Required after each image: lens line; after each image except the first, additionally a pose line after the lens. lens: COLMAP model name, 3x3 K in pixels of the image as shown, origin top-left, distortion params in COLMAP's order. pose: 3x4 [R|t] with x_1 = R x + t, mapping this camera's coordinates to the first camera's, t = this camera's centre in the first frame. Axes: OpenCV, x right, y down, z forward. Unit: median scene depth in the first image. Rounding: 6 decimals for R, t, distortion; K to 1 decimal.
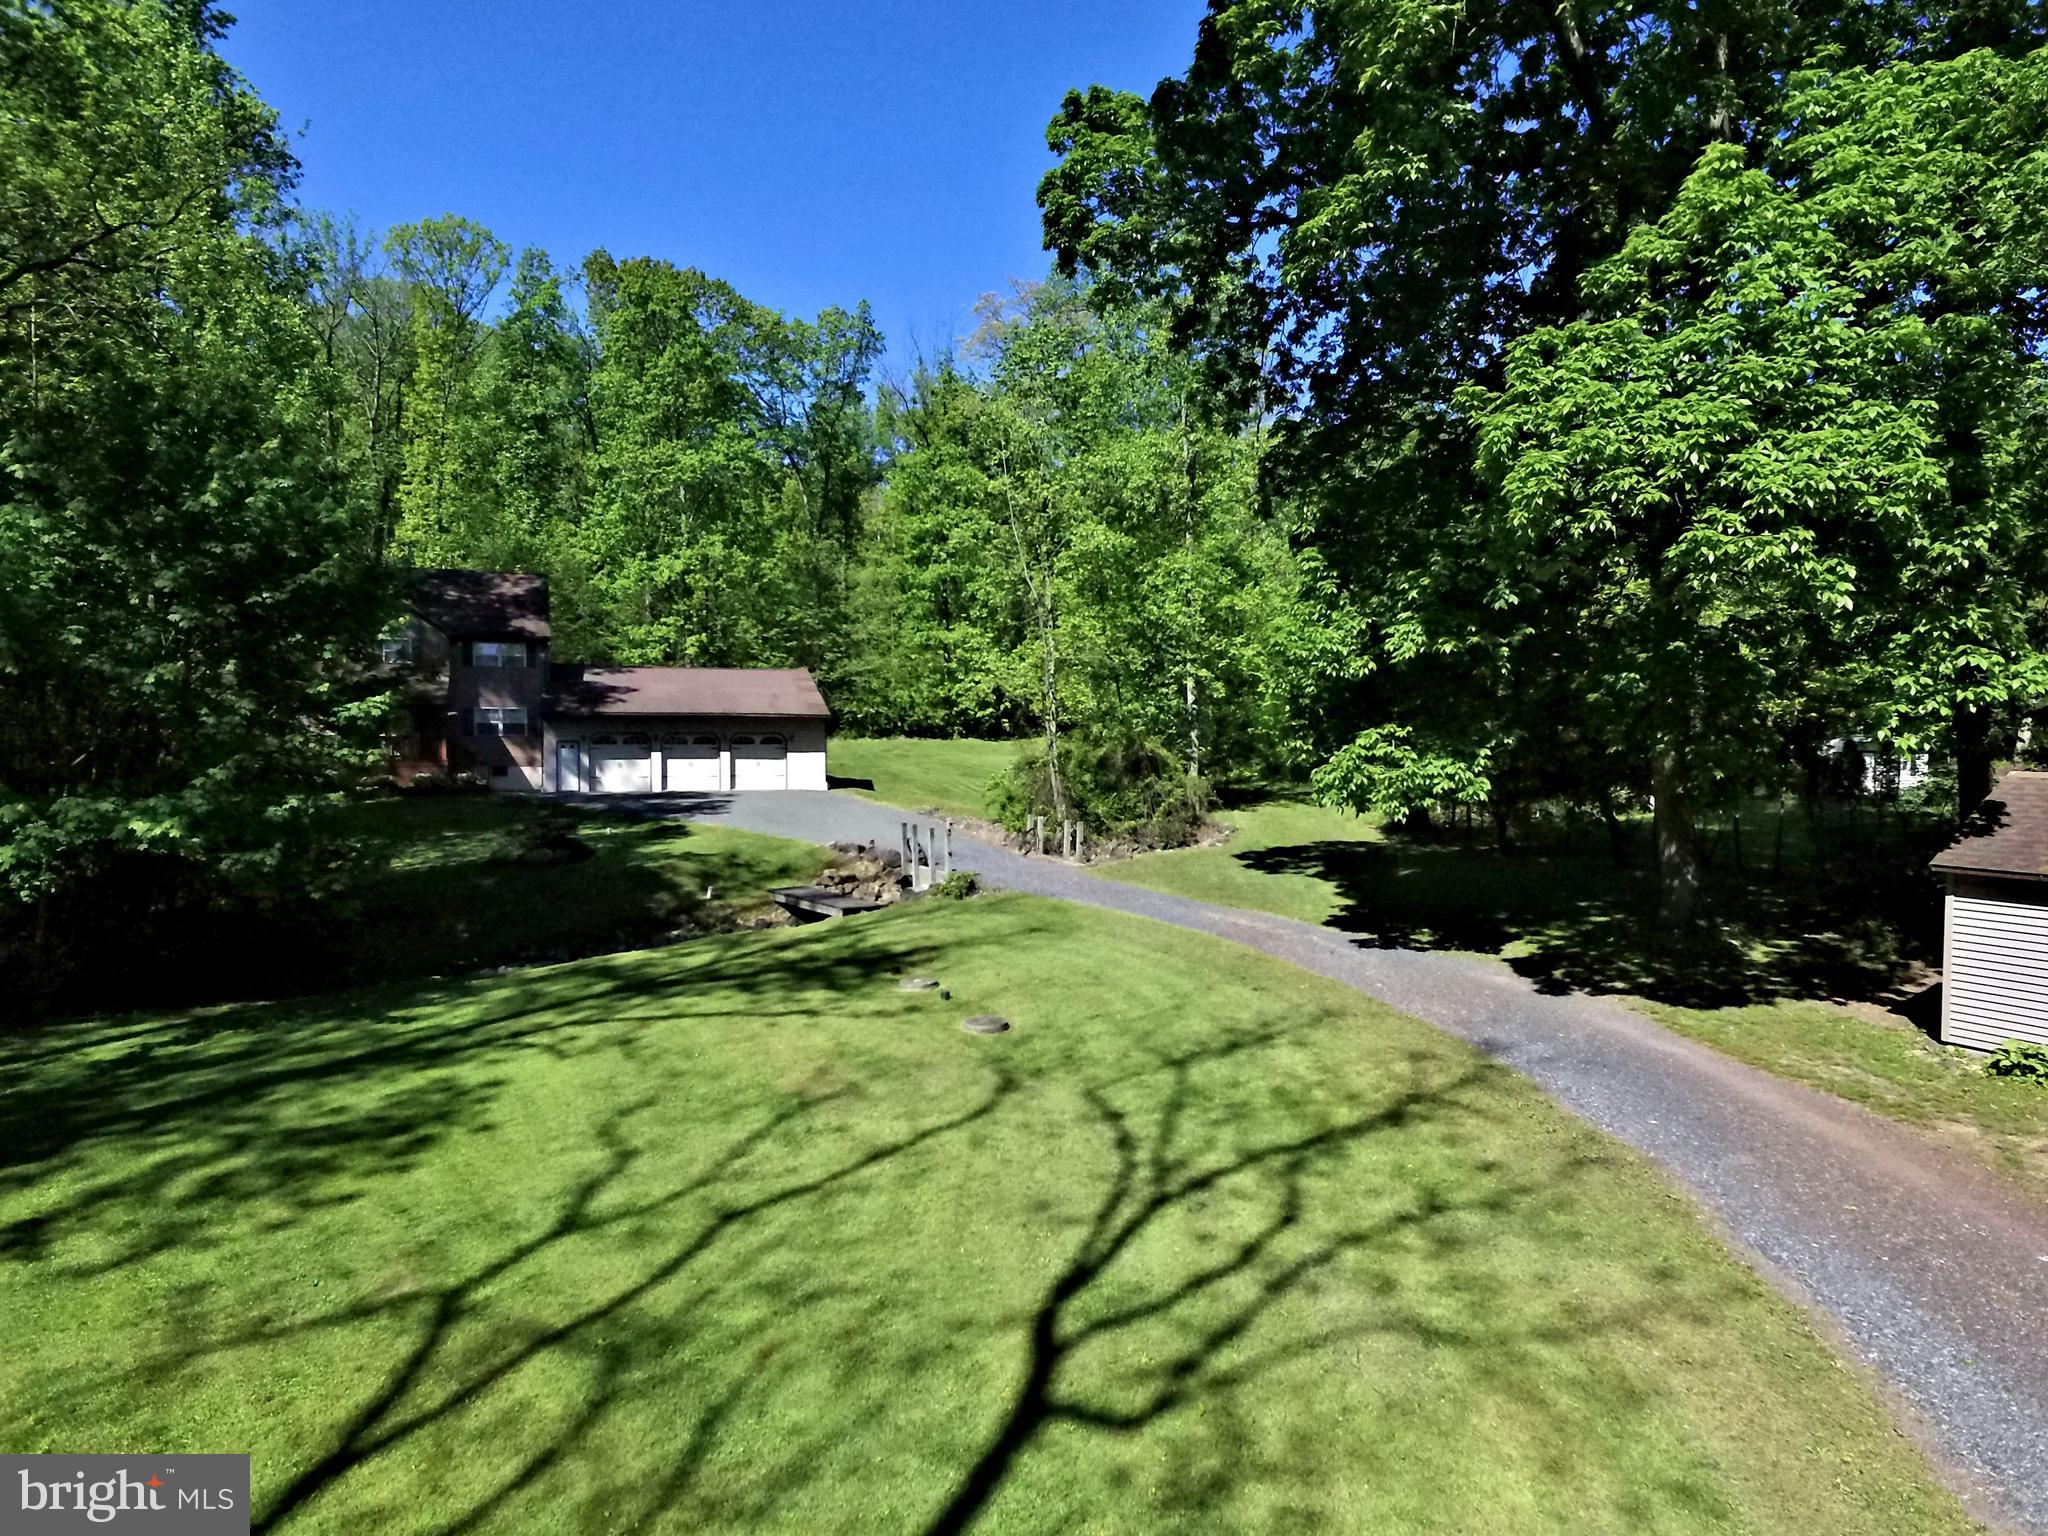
lens RADIAL K [[1188.3, 0, 1007.2], [0, 1188.3, 755.9], [0, 0, 1]] dist [-0.014220, 0.013349]
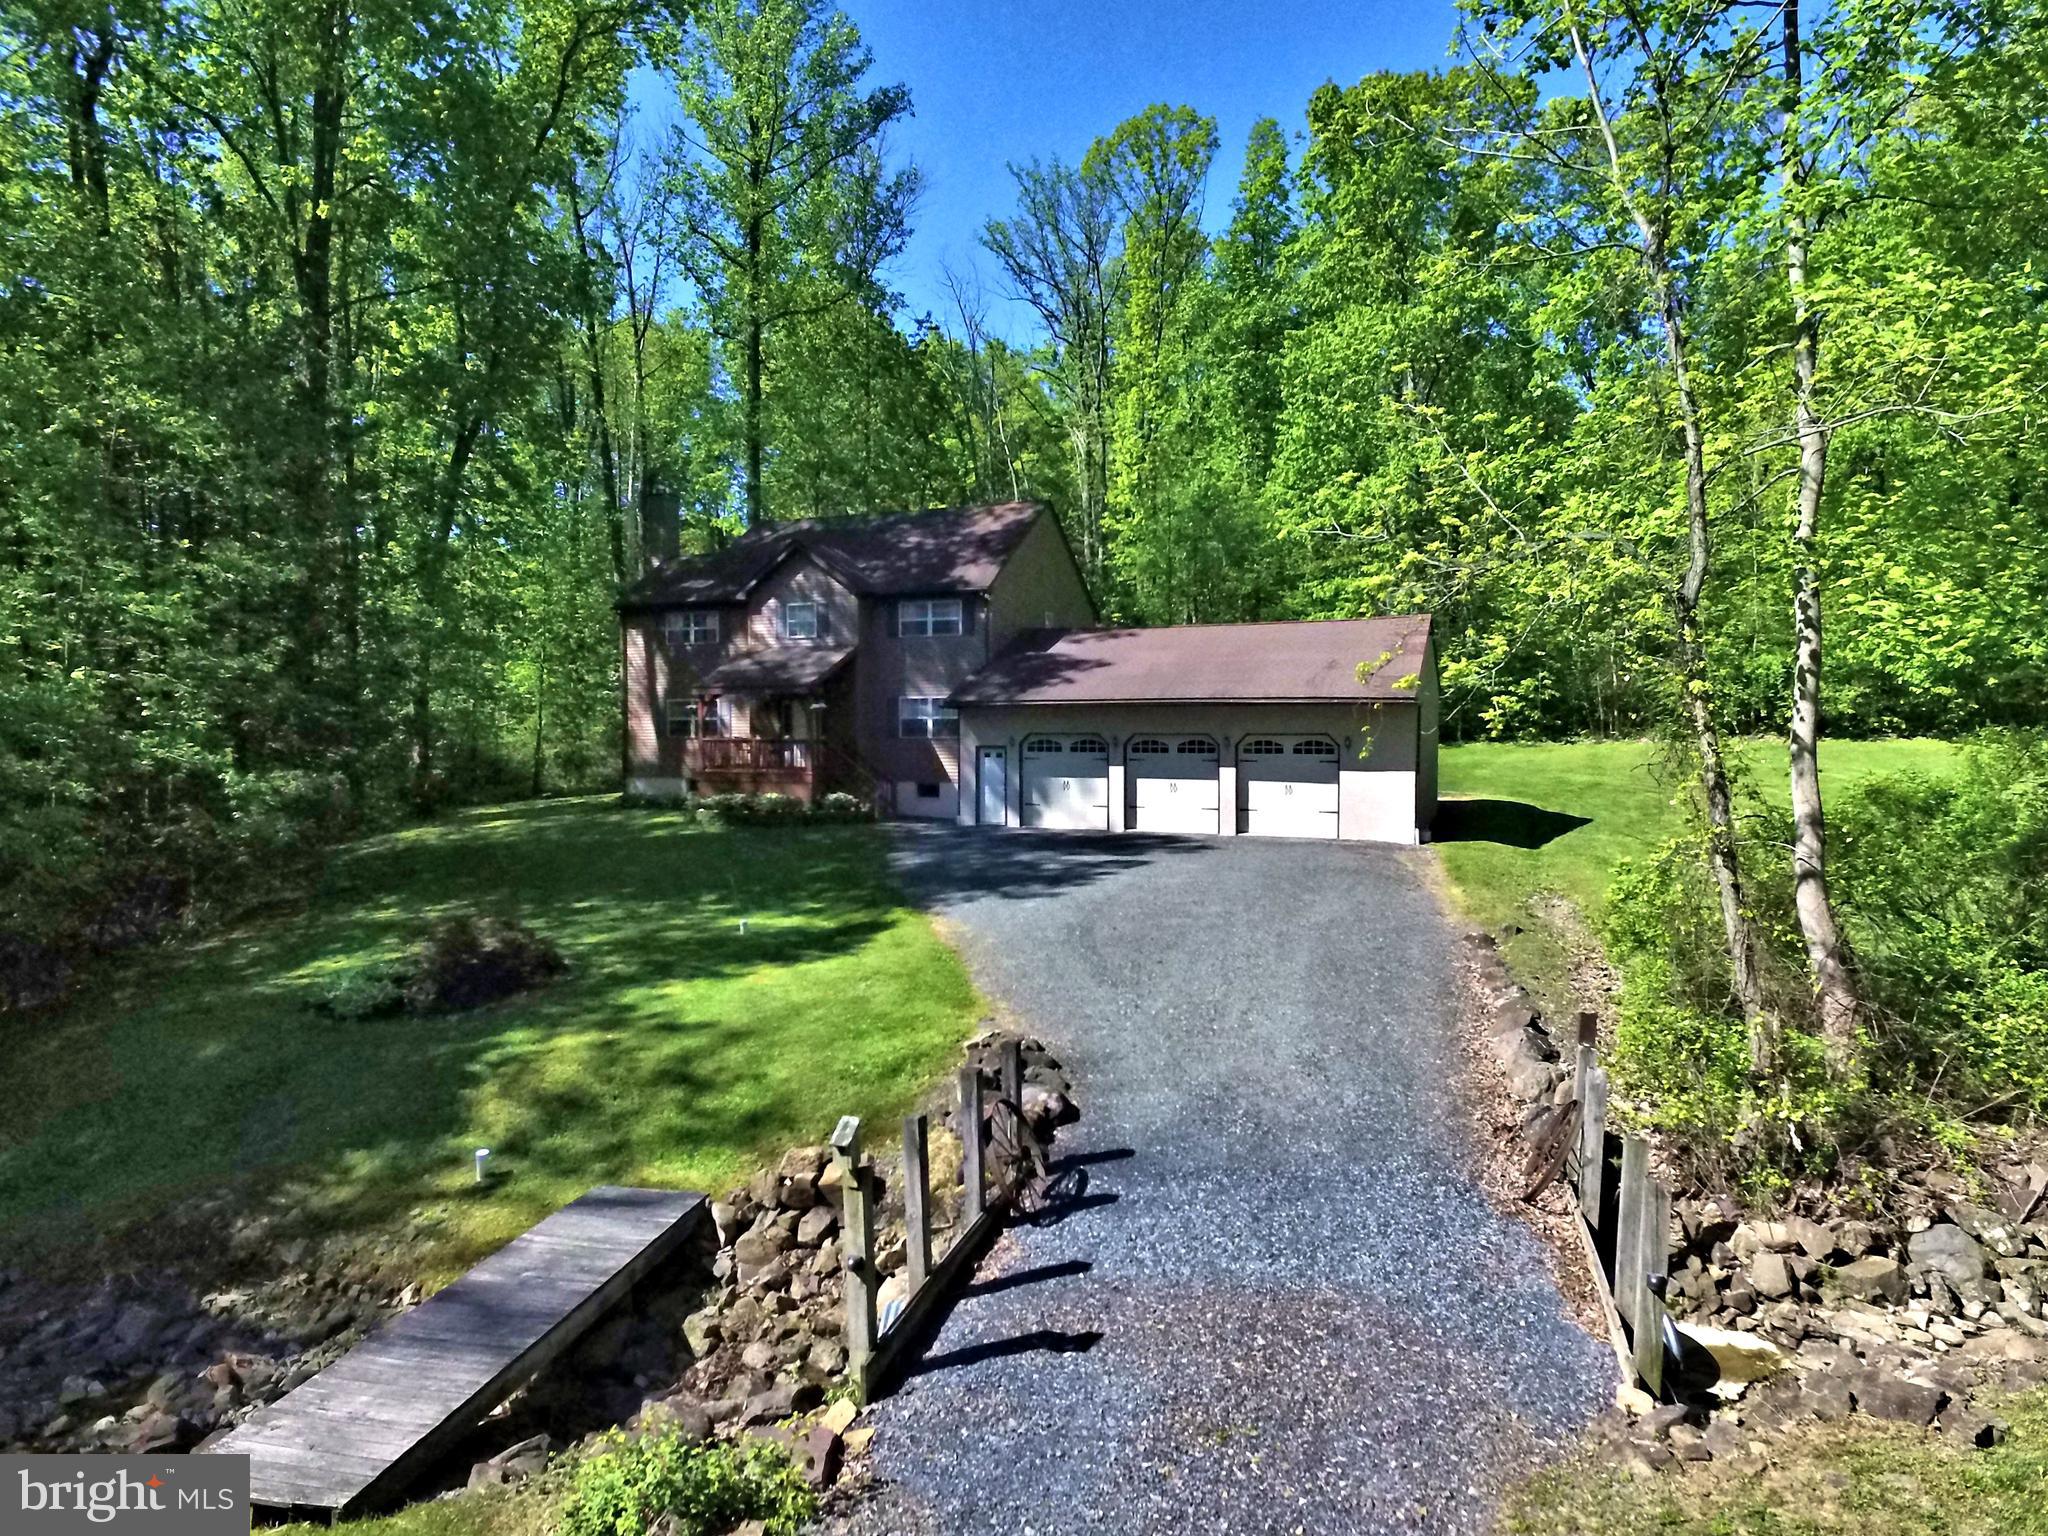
lens RADIAL K [[1188.3, 0, 1027.5], [0, 1188.3, 762.2], [0, 0, 1]] dist [-0.014220, 0.013349]
pose [[0.713193, 0.017359, -0.700753, 0.091222], [-0.009335, 0.999840, 0.015268, -0.013584], [0.700906, -0.004347, 0.713241, 0.540301]]
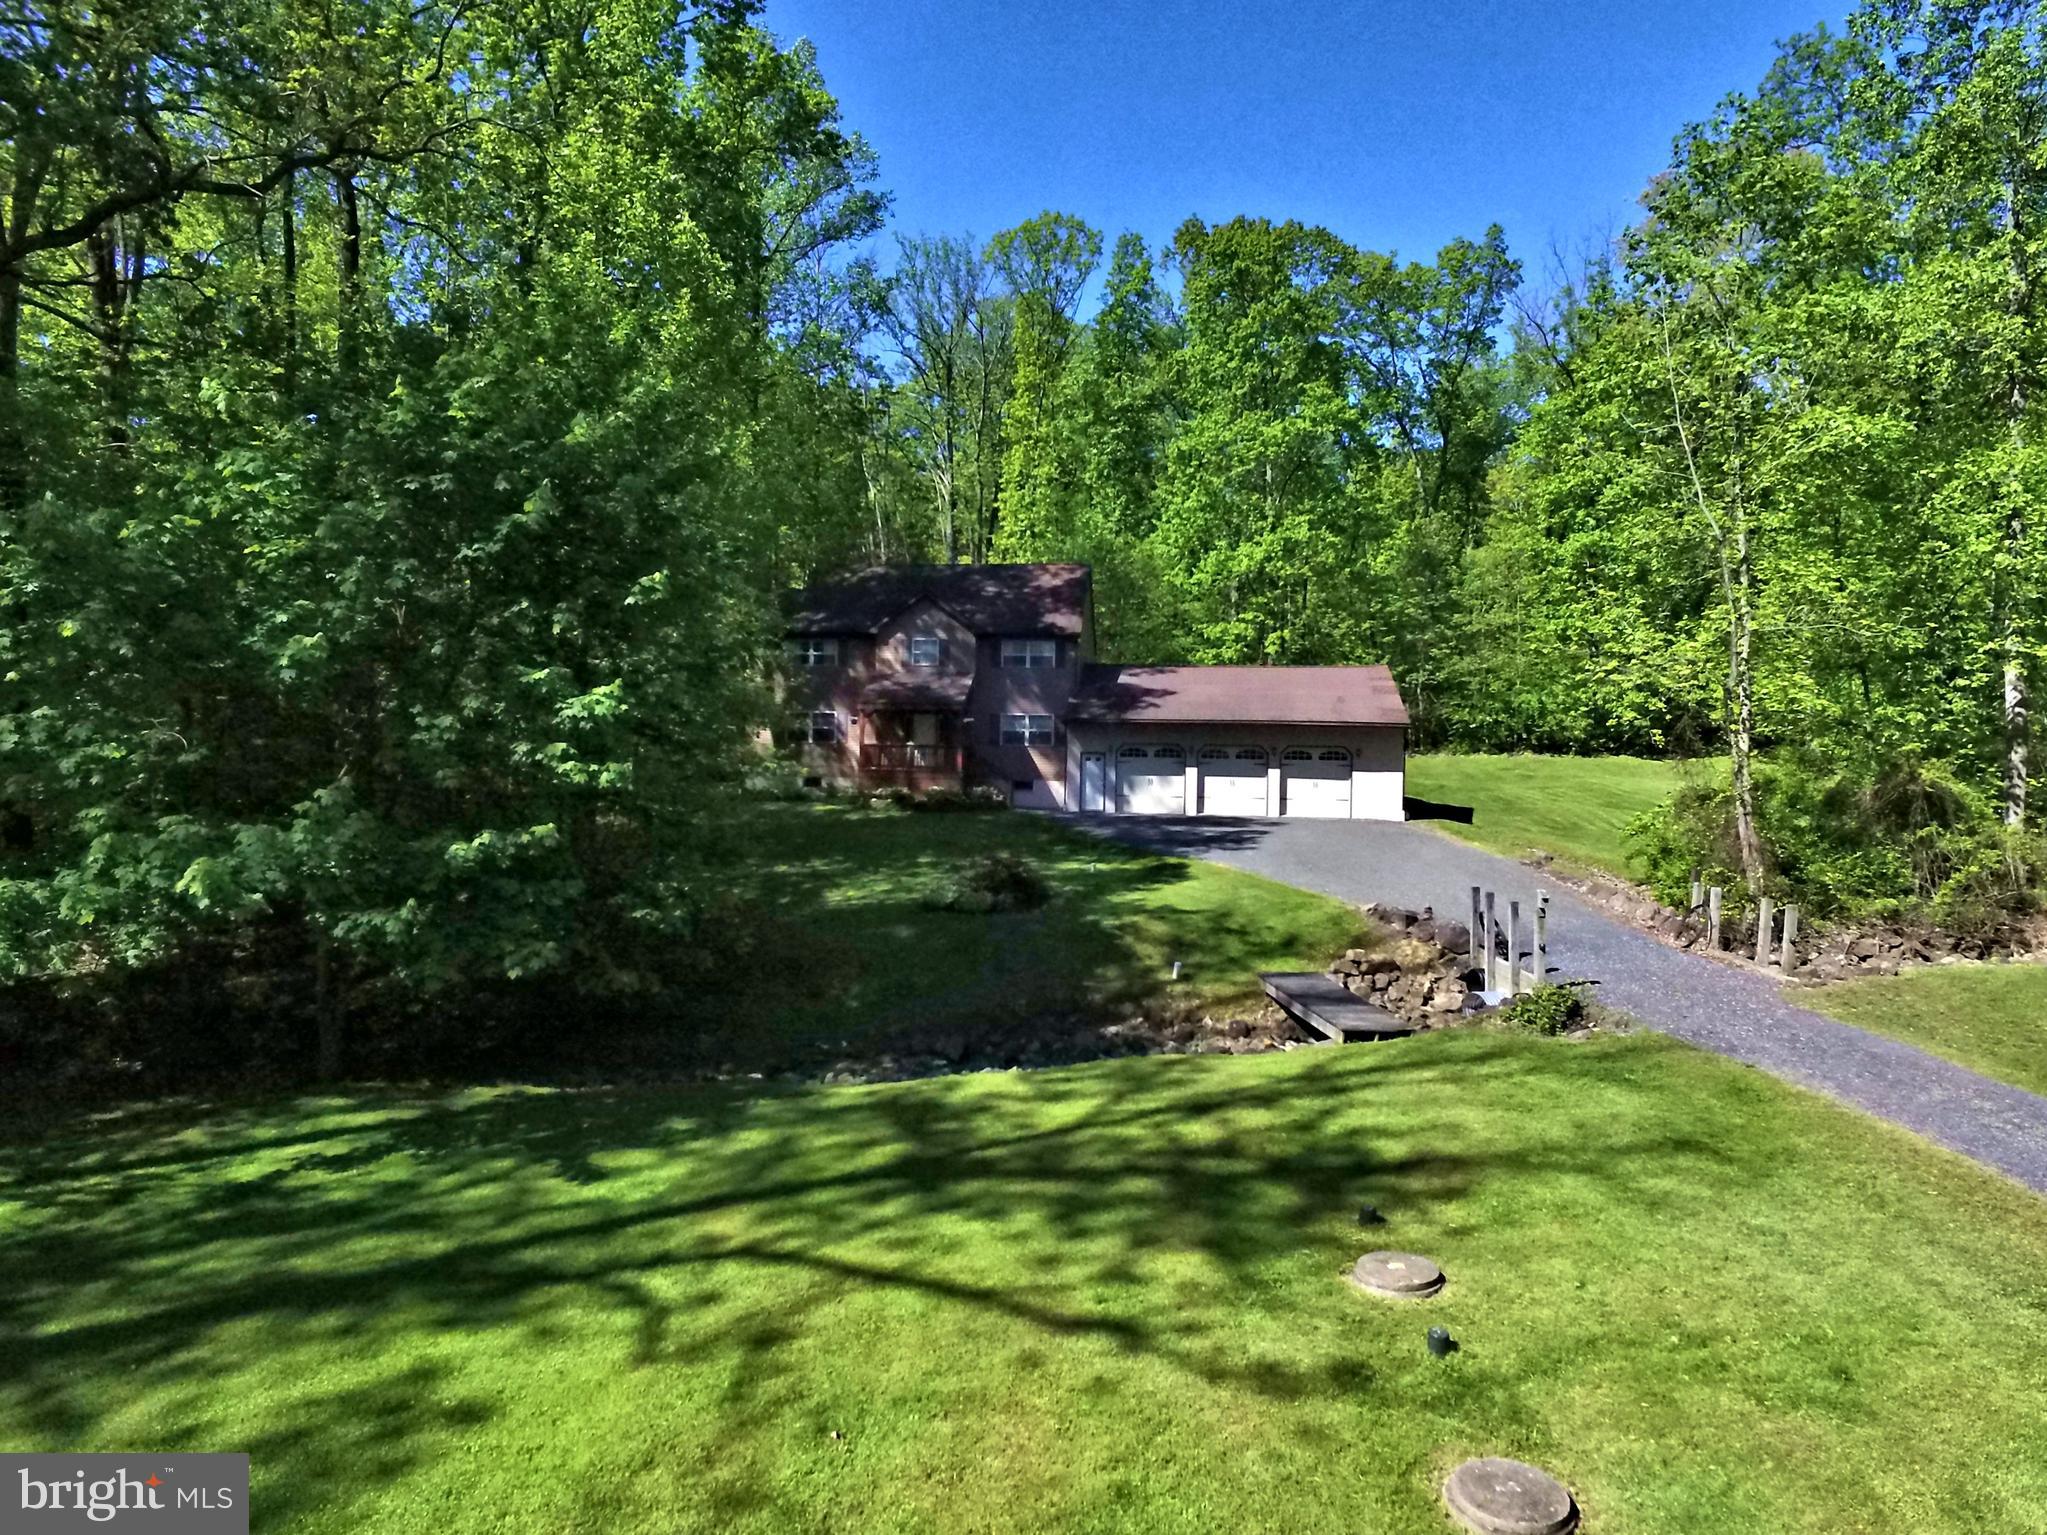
lens RADIAL K [[1187.8, 0, 1036.4], [0, 1187.8, 774.3], [0, 0, 1]] dist [-0.014220, 0.013349]
pose [[0.875993, 0.024863, -0.481682, 0.010246], [-0.021543, 0.999691, 0.012423, -0.005969], [0.481842, -0.000505, 0.876258, 0.216769]]
